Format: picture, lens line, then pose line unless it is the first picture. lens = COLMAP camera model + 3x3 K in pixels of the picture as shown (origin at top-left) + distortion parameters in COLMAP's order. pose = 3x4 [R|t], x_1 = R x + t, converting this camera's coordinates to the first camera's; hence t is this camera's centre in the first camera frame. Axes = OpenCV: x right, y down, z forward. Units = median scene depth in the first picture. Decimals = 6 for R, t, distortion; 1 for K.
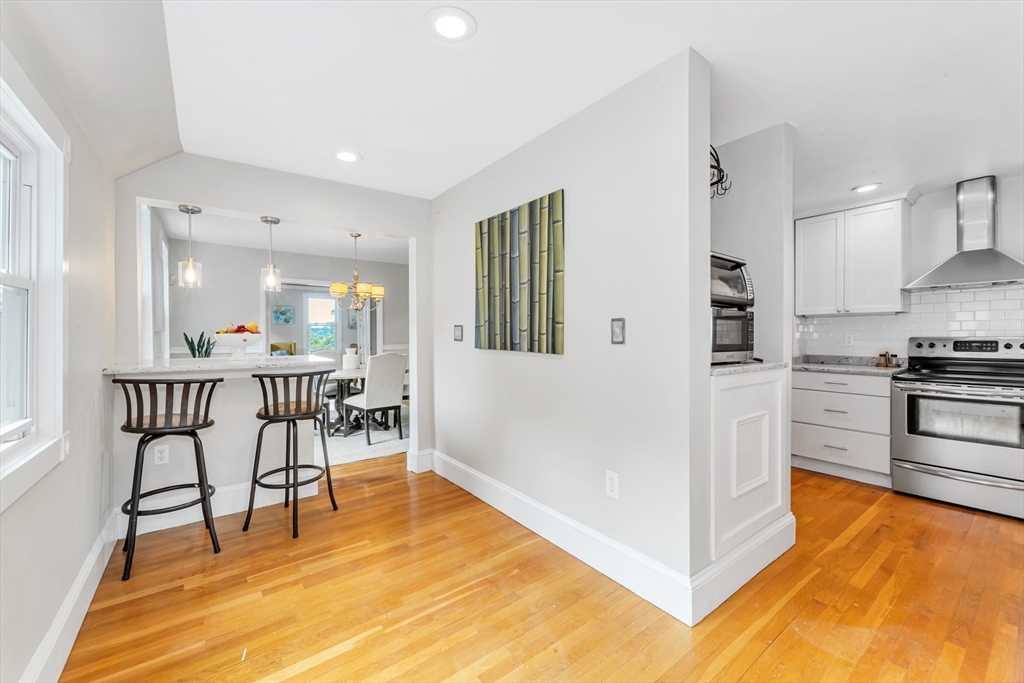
lens RADIAL K [[413.8, 0, 507.1], [0, 413.8, 337.4], [0, 0, 1]] dist [0.002682, -0.000934]
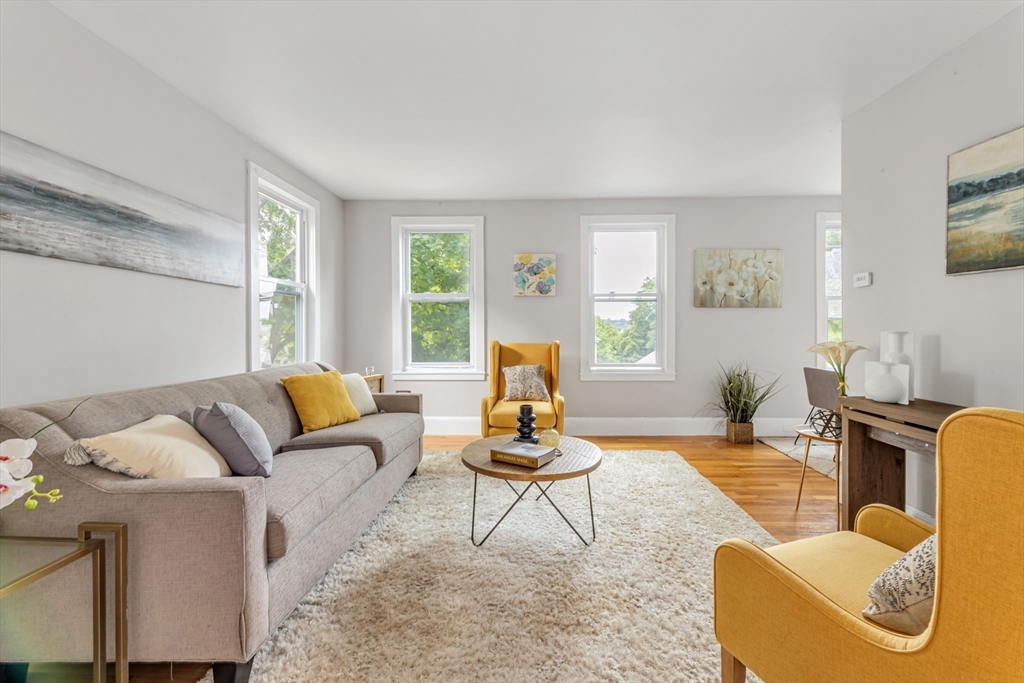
lens RADIAL K [[413.8, 0, 518.1], [0, 413.8, 332.3], [0, 0, 1]] dist [0.002682, -0.000934]
pose [[0.791923, 0.006265, -0.610589, -1.023503], [-0.001870, 0.999968, 0.007835, -0.004228], [0.610618, -0.005063, 0.791909, 2.229627]]
